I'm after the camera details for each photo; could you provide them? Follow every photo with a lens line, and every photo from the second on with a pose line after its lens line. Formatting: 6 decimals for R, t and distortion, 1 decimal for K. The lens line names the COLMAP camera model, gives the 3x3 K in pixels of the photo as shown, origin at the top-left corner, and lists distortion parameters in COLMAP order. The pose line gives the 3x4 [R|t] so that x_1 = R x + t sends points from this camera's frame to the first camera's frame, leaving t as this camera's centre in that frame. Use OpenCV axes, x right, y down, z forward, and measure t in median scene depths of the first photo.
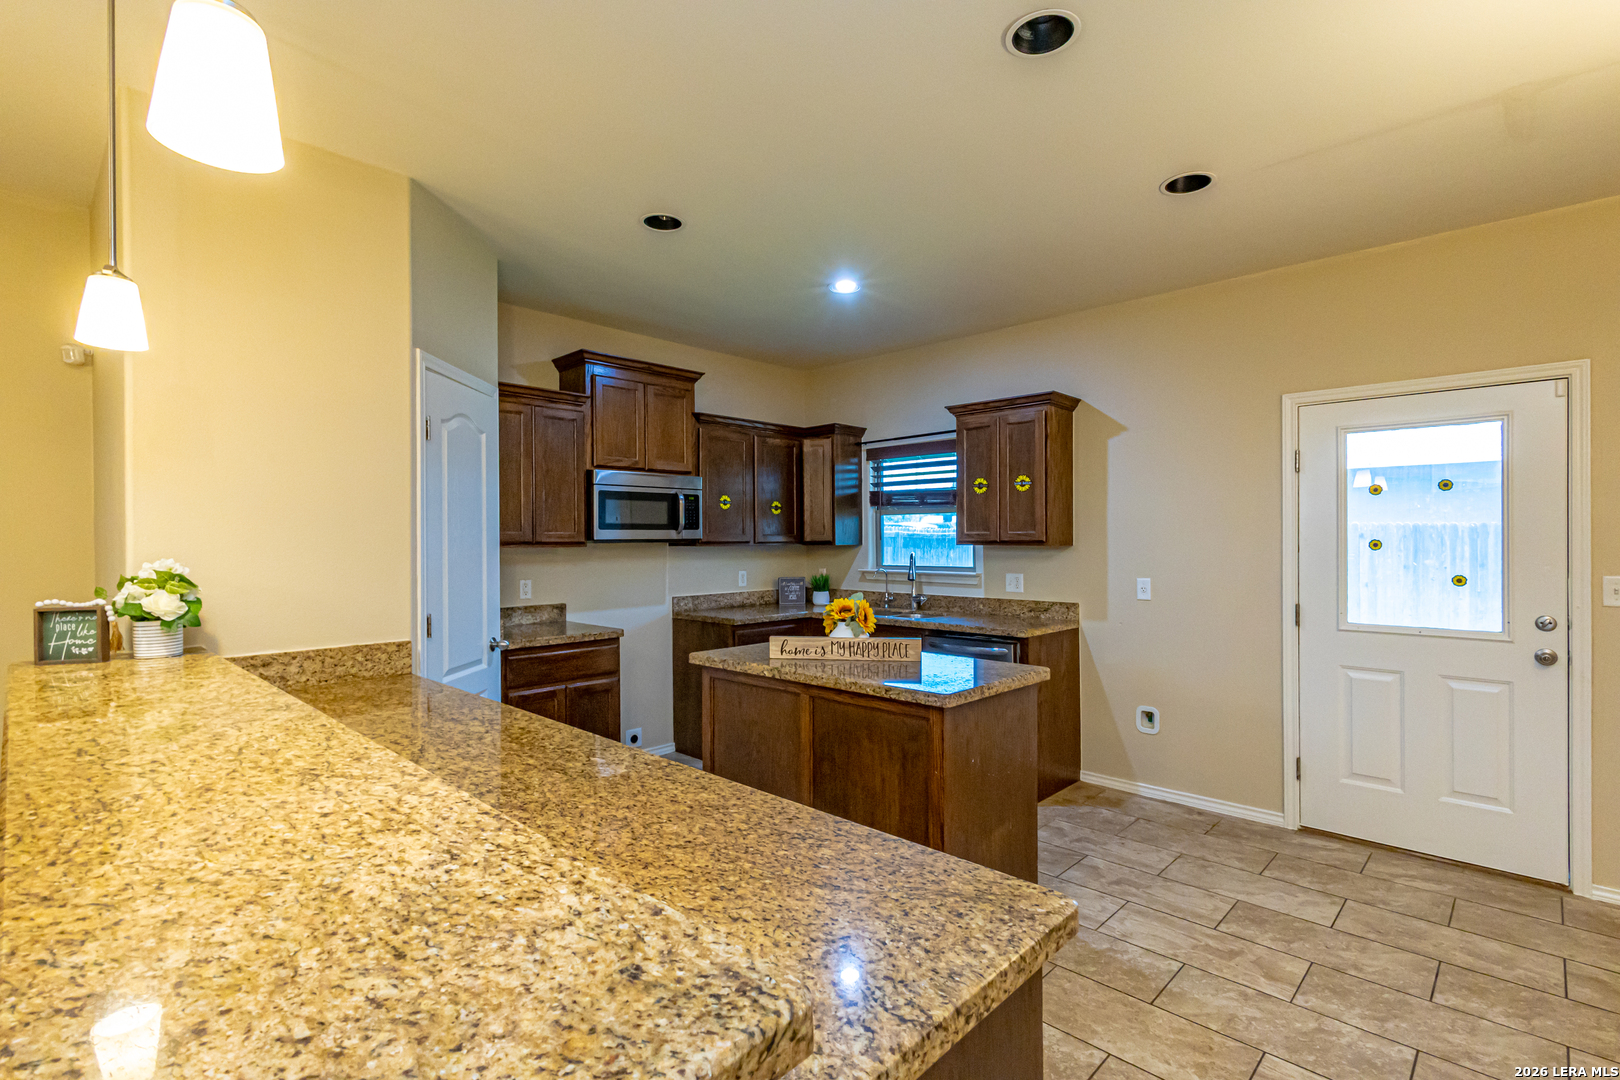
lens RADIAL K [[751.3, 0, 810.0], [0, 751.3, 540.0], [0, 0, 1]] dist [0.005403, -0.000264]
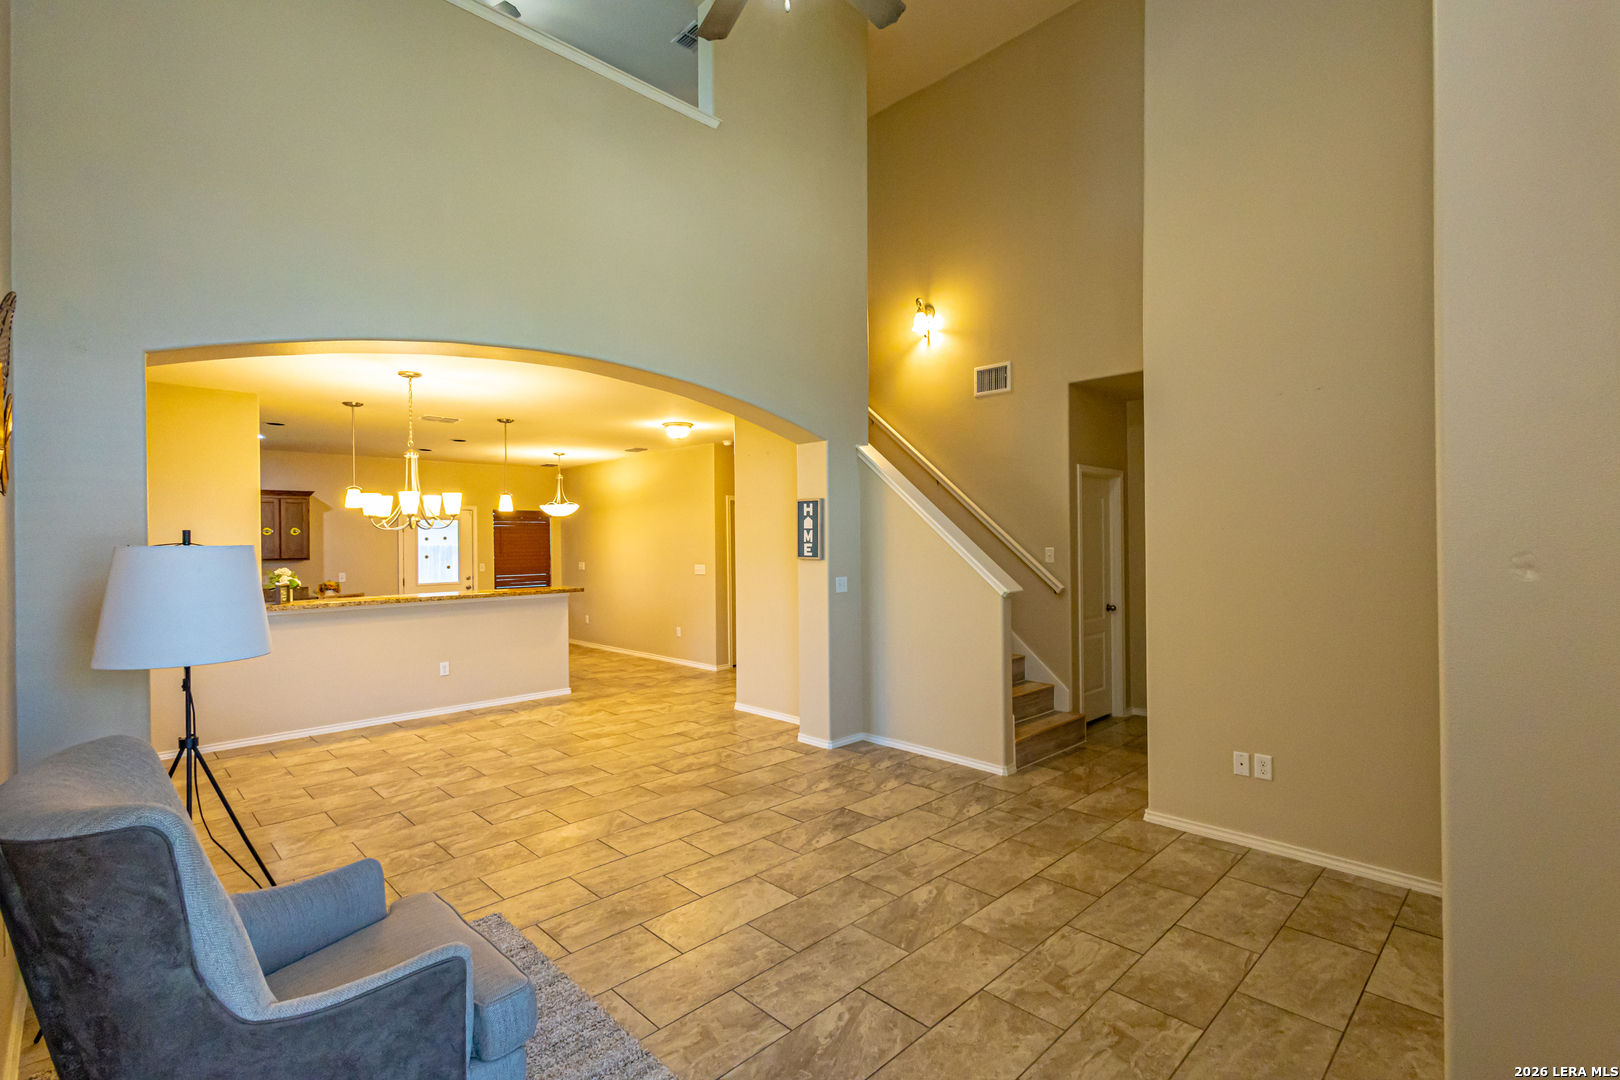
lens RADIAL K [[746.1, 0, 811.6], [0, 746.1, 538.5], [0, 0, 1]] dist [0.007666, 0.000093]
pose [[0.027188, 0.006324, 0.999610, -1.781980], [0.015627, 0.999855, -0.006750, -0.018841], [-0.999508, 0.015805, 0.027086, -0.515169]]
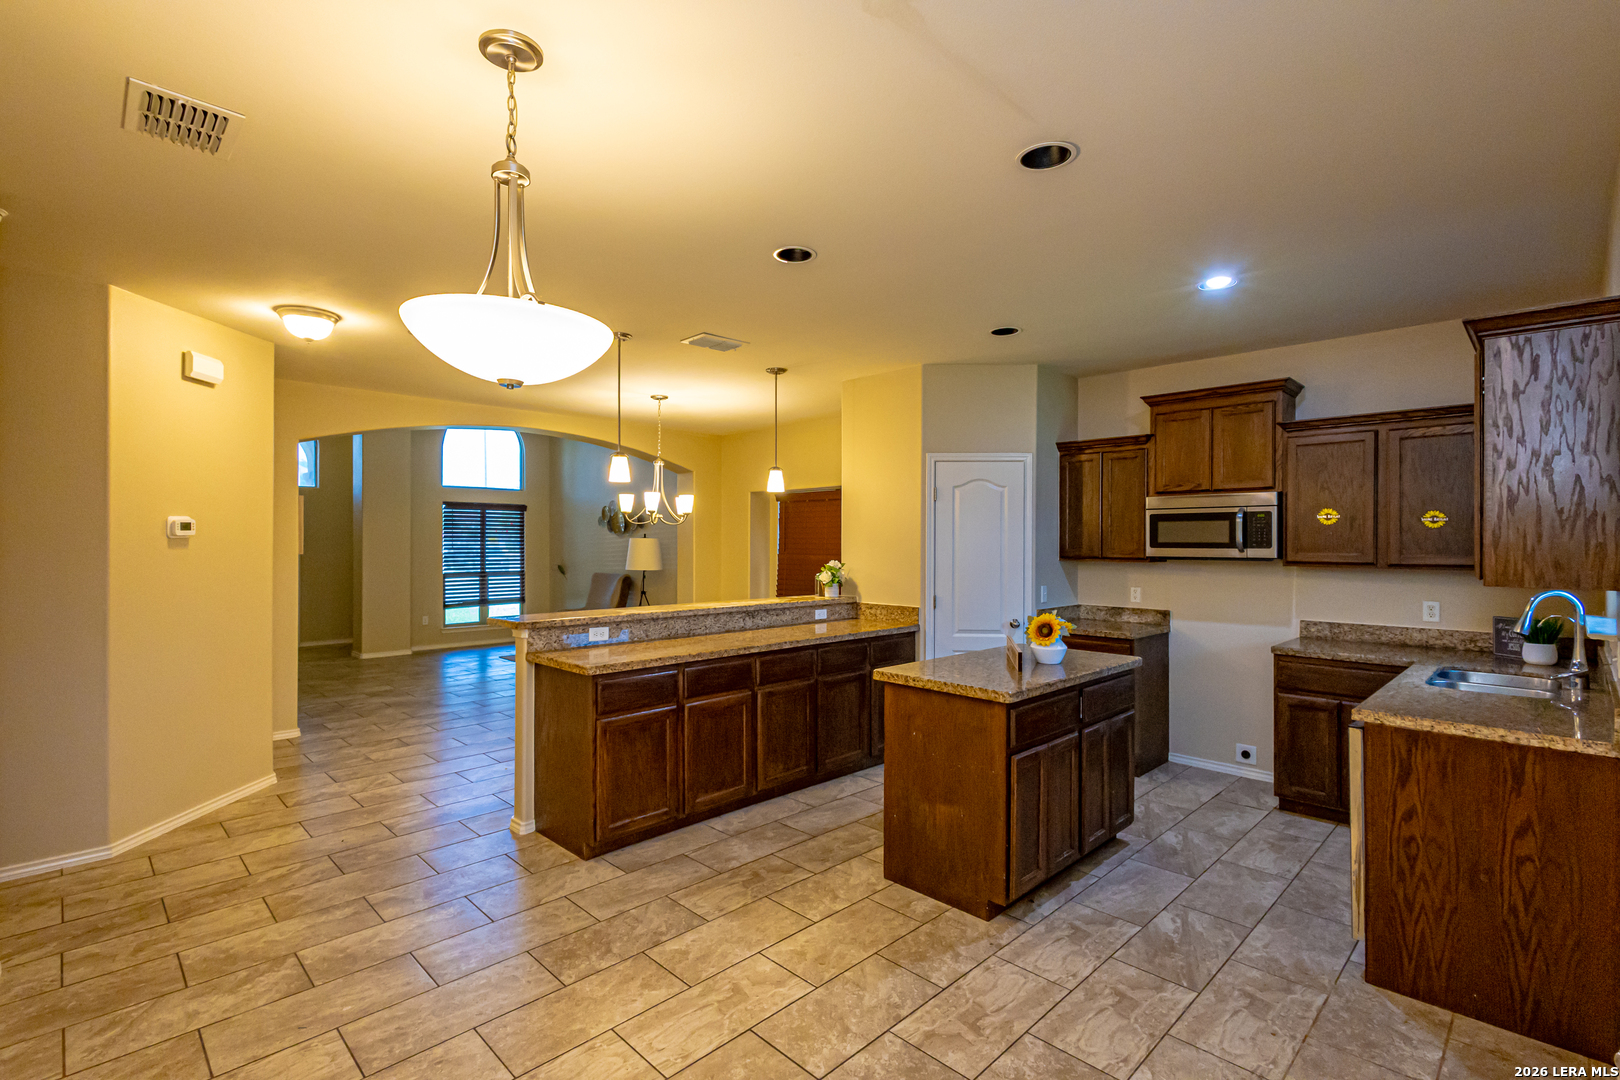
lens RADIAL K [[746.1, 0, 811.6], [0, 746.1, 538.5], [0, 0, 1]] dist [0.007666, 0.000093]
pose [[-0.017935, 0.000237, -0.999839, 0.866584], [-0.006751, 0.999977, 0.000358, -0.024455], [0.999816, 0.006756, -0.017933, 0.480702]]
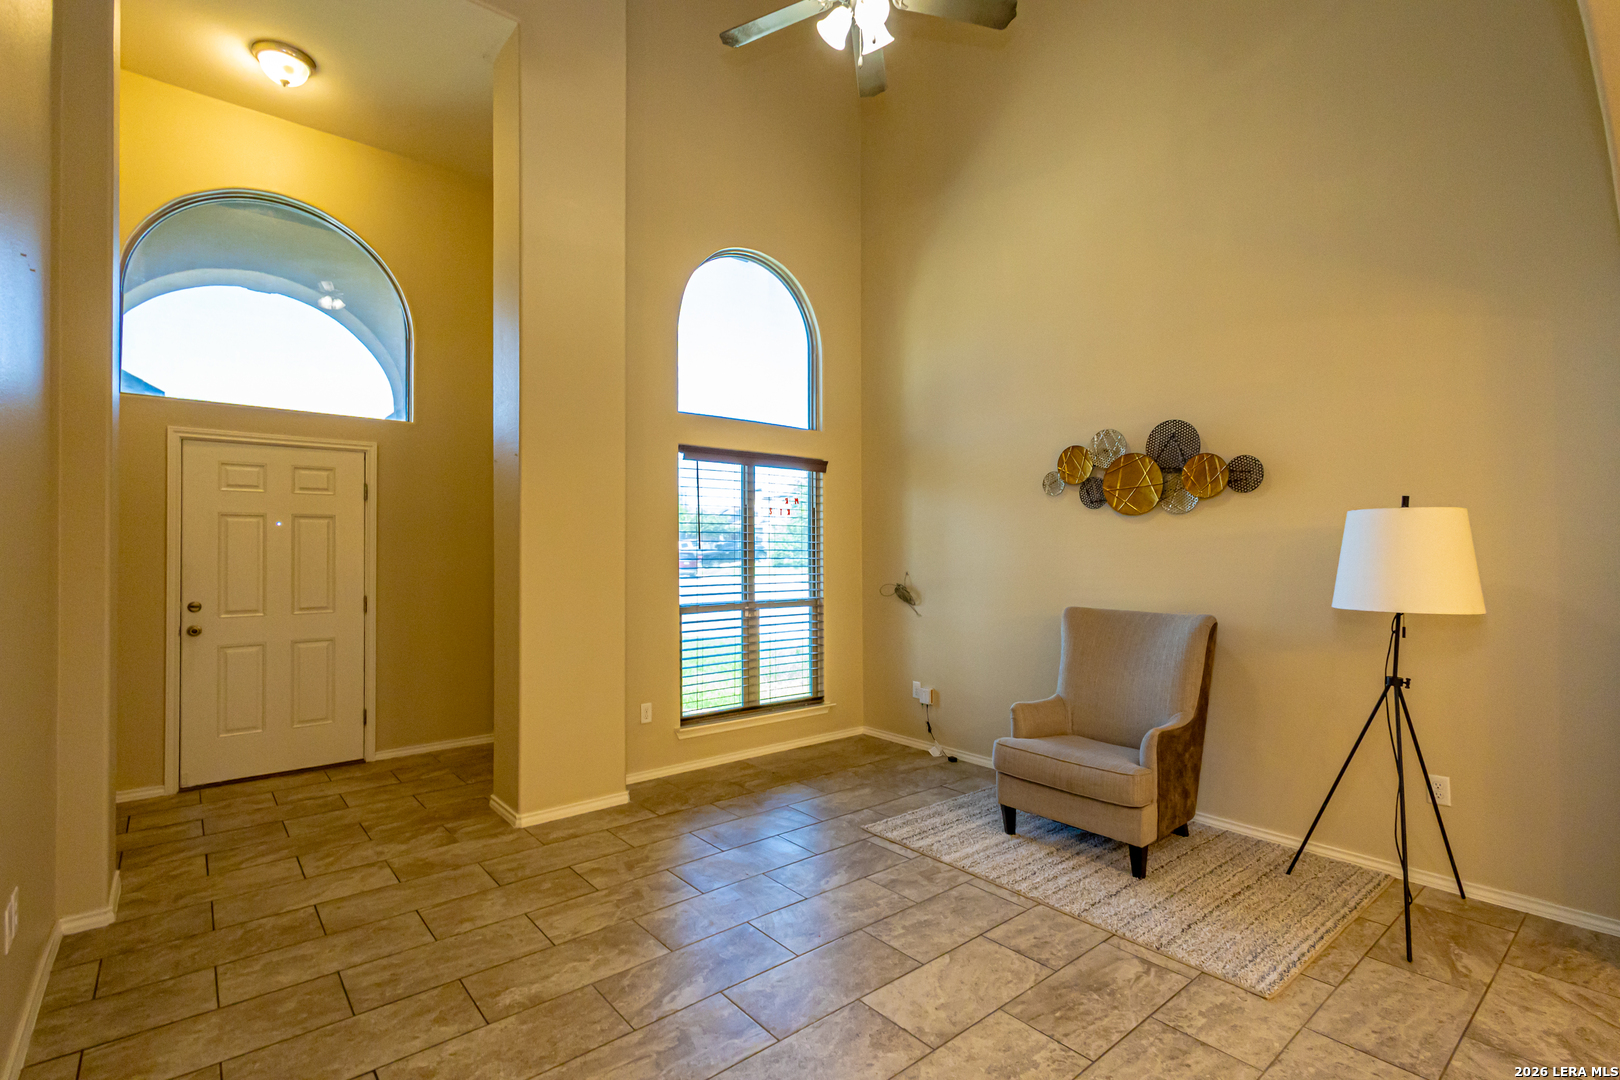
lens RADIAL K [[743.5, 0, 813.6], [0, 743.5, 537.6], [0, 0, 1]] dist [0.008476, -0.000101]
pose [[-0.101843, -0.013826, -0.994704, -0.488169], [-0.006573, 0.999891, -0.013225, 0.012905], [0.994779, 0.005191, -0.101923, -0.456800]]
